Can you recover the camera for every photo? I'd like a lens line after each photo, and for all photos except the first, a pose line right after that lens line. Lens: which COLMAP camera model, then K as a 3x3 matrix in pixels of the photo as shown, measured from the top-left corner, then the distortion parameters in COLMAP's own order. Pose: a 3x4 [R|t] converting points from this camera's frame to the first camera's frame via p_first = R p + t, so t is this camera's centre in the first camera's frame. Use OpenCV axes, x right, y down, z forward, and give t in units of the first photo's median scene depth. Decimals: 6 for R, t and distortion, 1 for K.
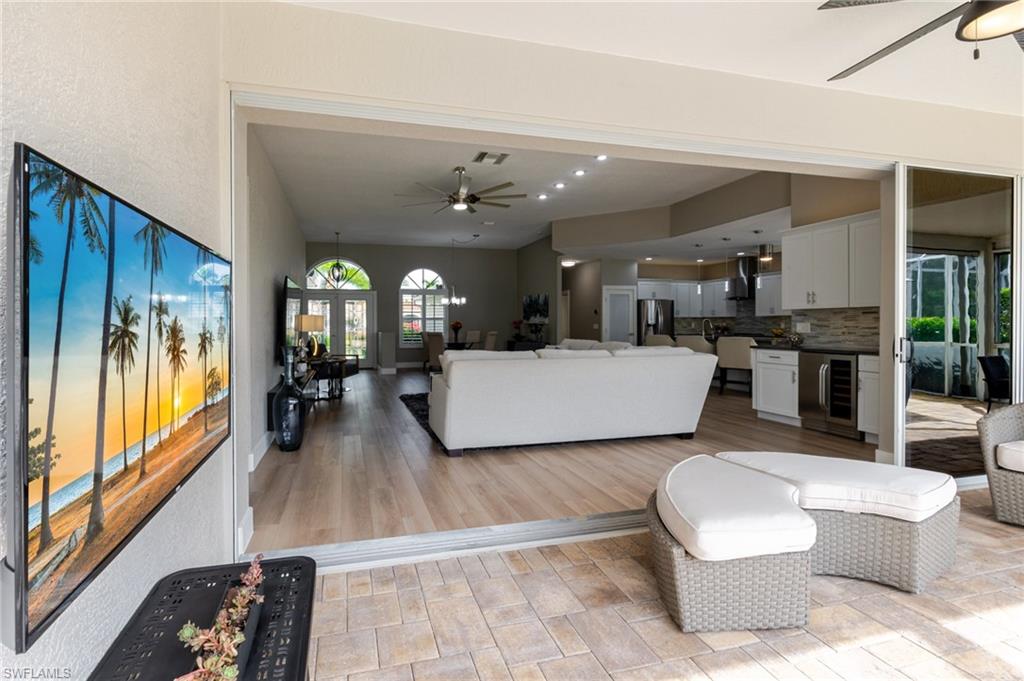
lens RADIAL K [[452.0, 0, 447.8], [0, 452.0, 327.6], [0, 0, 1]] dist [-0.007296, 0.001288]
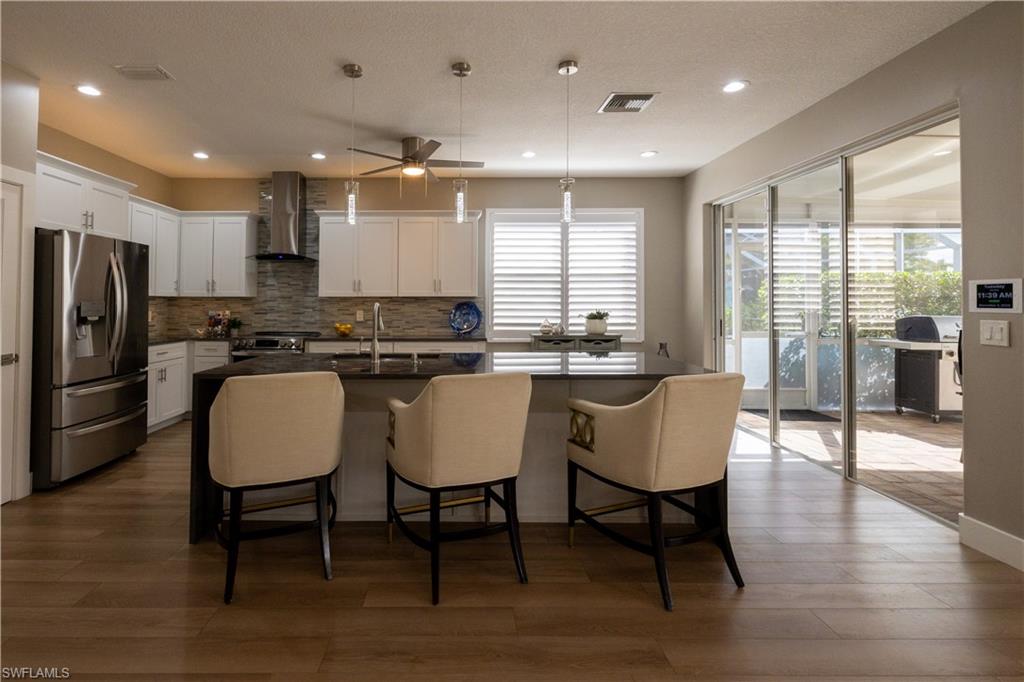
lens RADIAL K [[452.0, 0, 460.5], [0, 452.0, 295.0], [0, 0, 1]] dist [-0.007296, 0.001288]
pose [[0.218471, 0.019186, 0.975655, 0.452672], [0.005771, 0.999764, -0.020953, -0.030570], [-0.975826, 0.010208, 0.218309, 1.412449]]
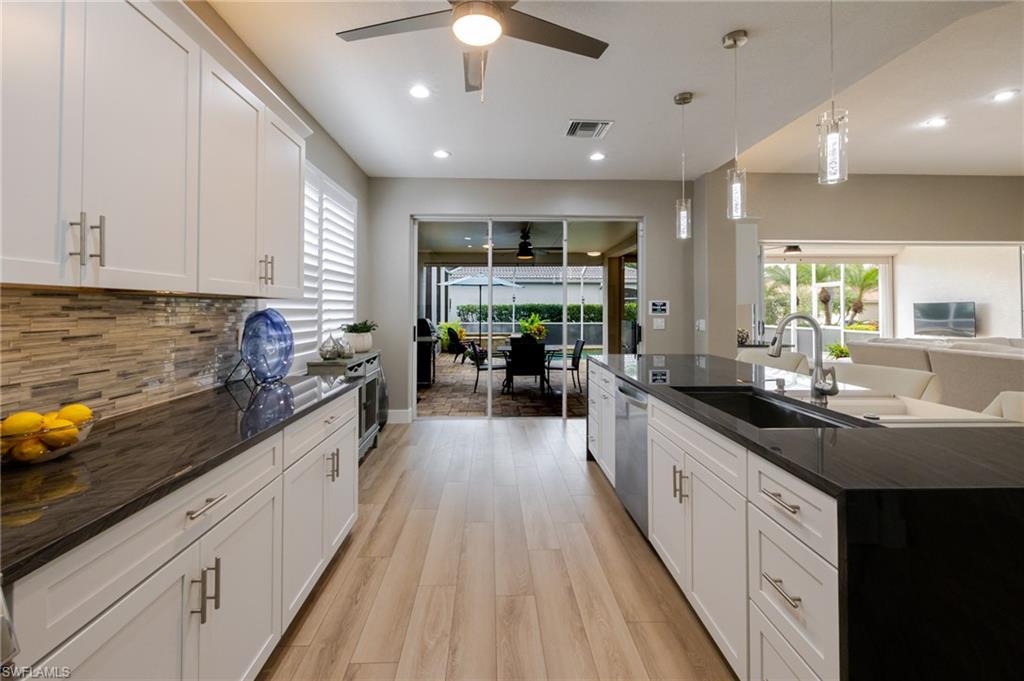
lens RADIAL K [[443.3, 0, 492.6], [0, 443.3, 299.1], [0, 0, 1]] dist [-0.001320, -0.000499]
pose [[-0.980461, 0.005396, 0.196638, 1.085917], [0.002148, 0.999858, -0.016728, -0.038208], [-0.196700, -0.015979, -0.980334, 1.988272]]
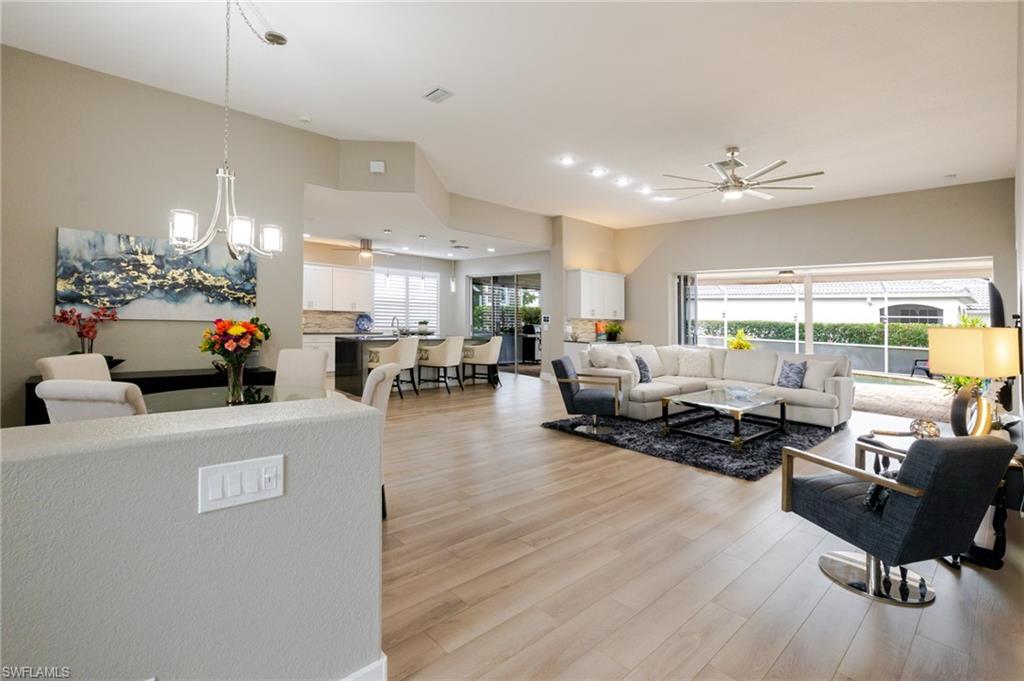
lens RADIAL K [[476.0, 0, 513.2], [0, 476.0, 289.9], [0, 0, 1]] dist [-0.018278, 0.000990]
pose [[-0.514827, 0.035483, 0.856560, -0.577428], [-0.023356, 0.998192, -0.055389, -0.042367], [-0.856976, -0.048522, -0.513067, 2.085886]]
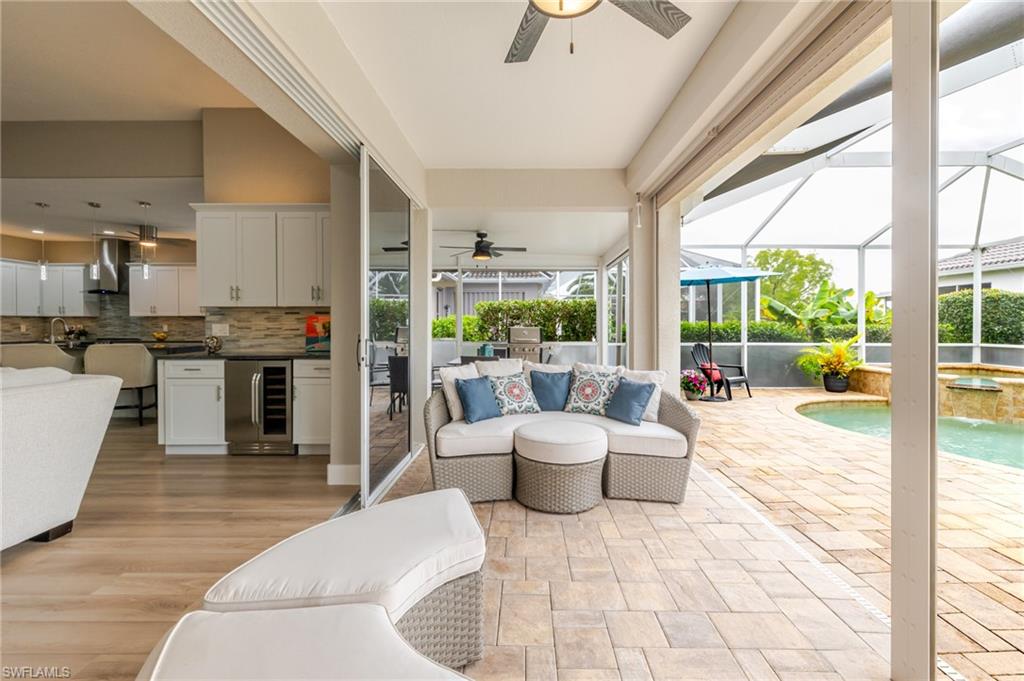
lens RADIAL K [[465.1, 0, 528.0], [0, 465.1, 324.7], [0, 0, 1]] dist [0.004739, 0.000024]
pose [[0.226107, 0.003485, 0.974096, 0.091354], [0.008550, 0.999948, -0.005562, -0.000014], [-0.974065, 0.009586, 0.226066, 0.267950]]
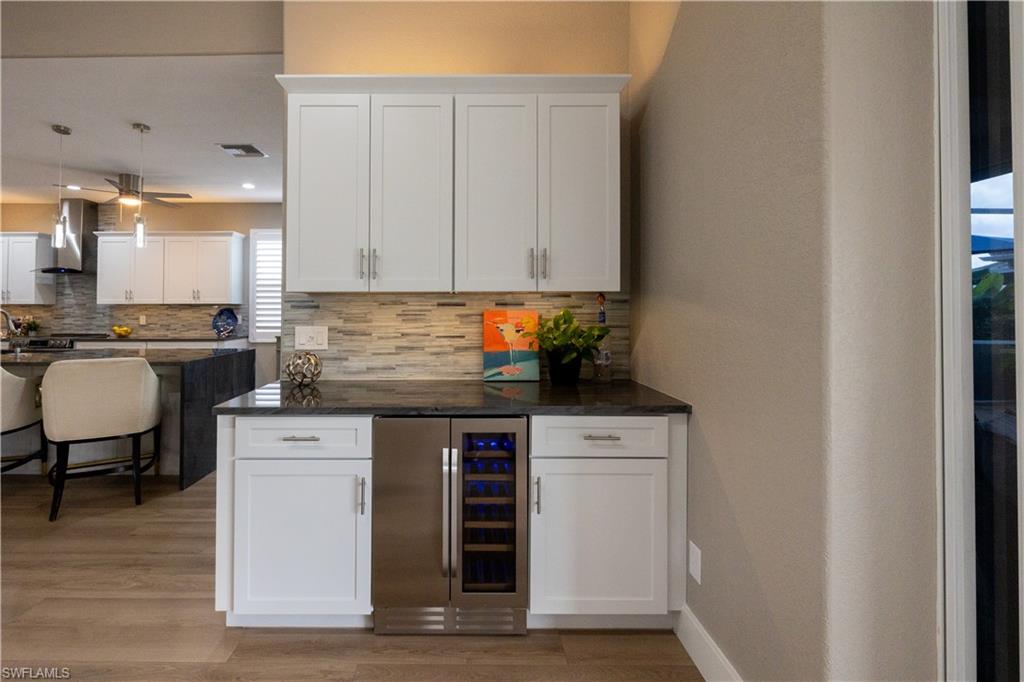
lens RADIAL K [[452.0, 0, 467.0], [0, 452.0, 297.0], [0, 0, 1]] dist [-0.007296, 0.001288]
pose [[0.214752, 0.030373, 0.976196, 0.419304], [0.006723, 0.999447, -0.032575, -0.023283], [-0.976646, 0.013558, 0.214429, 0.783018]]
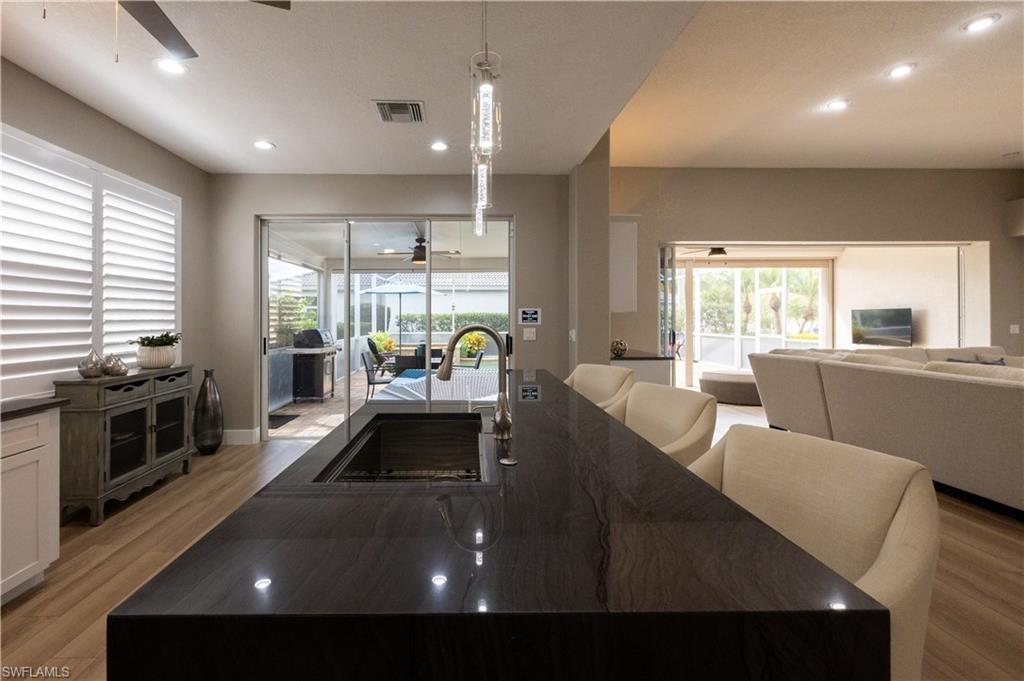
lens RADIAL K [[452.0, 0, 467.7], [0, 452.0, 314.4], [0, 0, 1]] dist [-0.007296, 0.001288]
pose [[-0.977897, 0.007208, 0.208965, 0.871599], [0.006950, 0.999974, -0.001968, -0.037671], [-0.208974, -0.000472, -0.977921, 1.870849]]
